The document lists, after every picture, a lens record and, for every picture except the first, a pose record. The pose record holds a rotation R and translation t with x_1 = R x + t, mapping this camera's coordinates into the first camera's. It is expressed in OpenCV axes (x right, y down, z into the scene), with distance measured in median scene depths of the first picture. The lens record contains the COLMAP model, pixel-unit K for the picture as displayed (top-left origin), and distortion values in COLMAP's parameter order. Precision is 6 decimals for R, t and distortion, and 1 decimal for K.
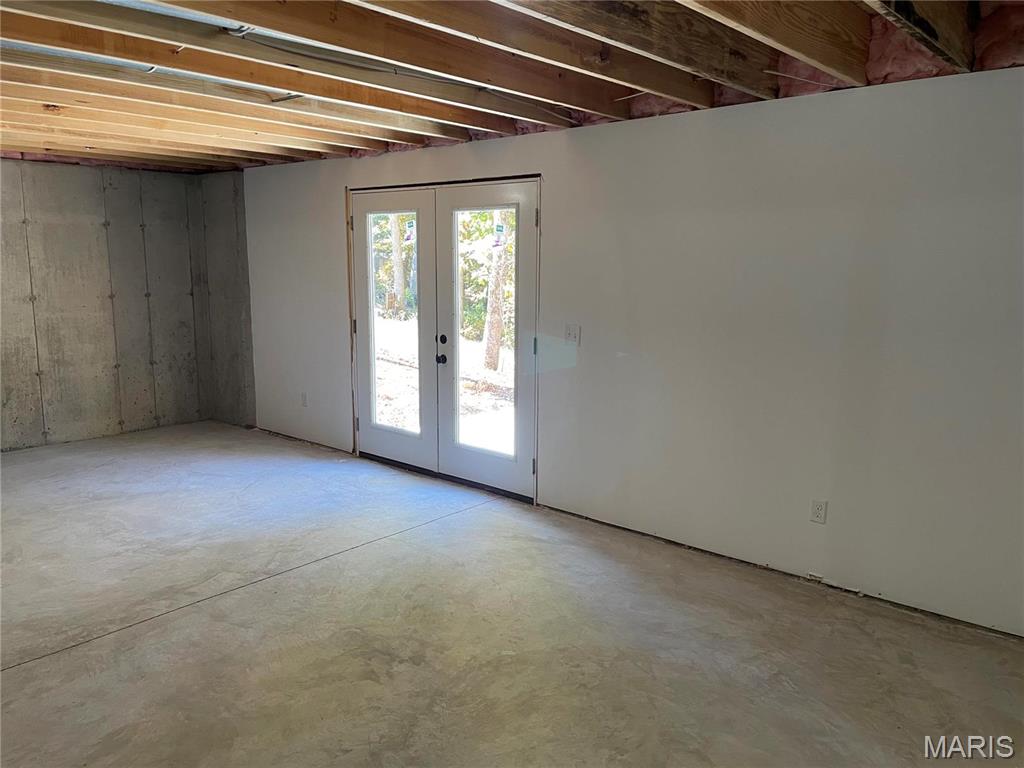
lens RADIAL K [[766.2, 0, 509.4], [0, 766.2, 385.5], [0, 0, 1]] dist [0.087741, -0.111584]
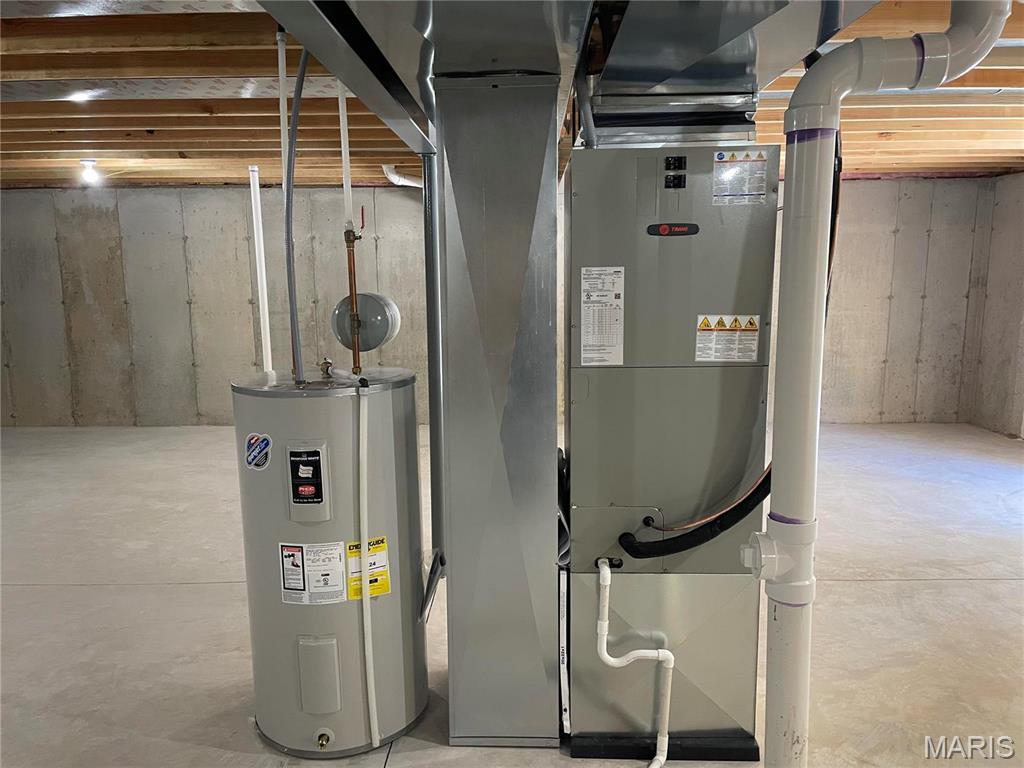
lens RADIAL K [[766.2, 0, 510.5], [0, 766.2, 392.3], [0, 0, 1]] dist [0.087741, -0.111584]
pose [[0.642367, 0.115778, -0.757602, -0.010808], [-0.112906, 0.992034, 0.055872, 0.017996], [0.758035, 0.049647, 0.650321, -0.116054]]
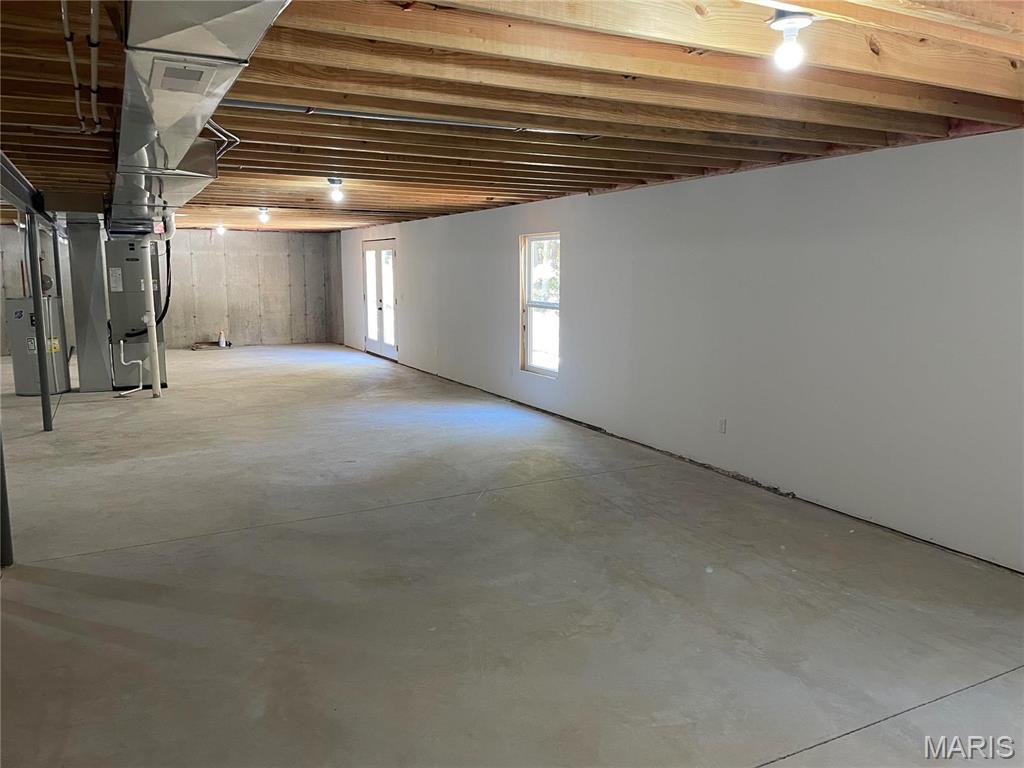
lens RADIAL K [[766.2, 0, 517.7], [0, 766.2, 381.1], [0, 0, 1]] dist [0.087741, -0.111584]
pose [[0.934452, 0.049003, -0.352702, 1.049245], [-0.055800, 0.998400, -0.009122, 0.170184], [0.351691, 0.028205, 0.935691, -1.018264]]
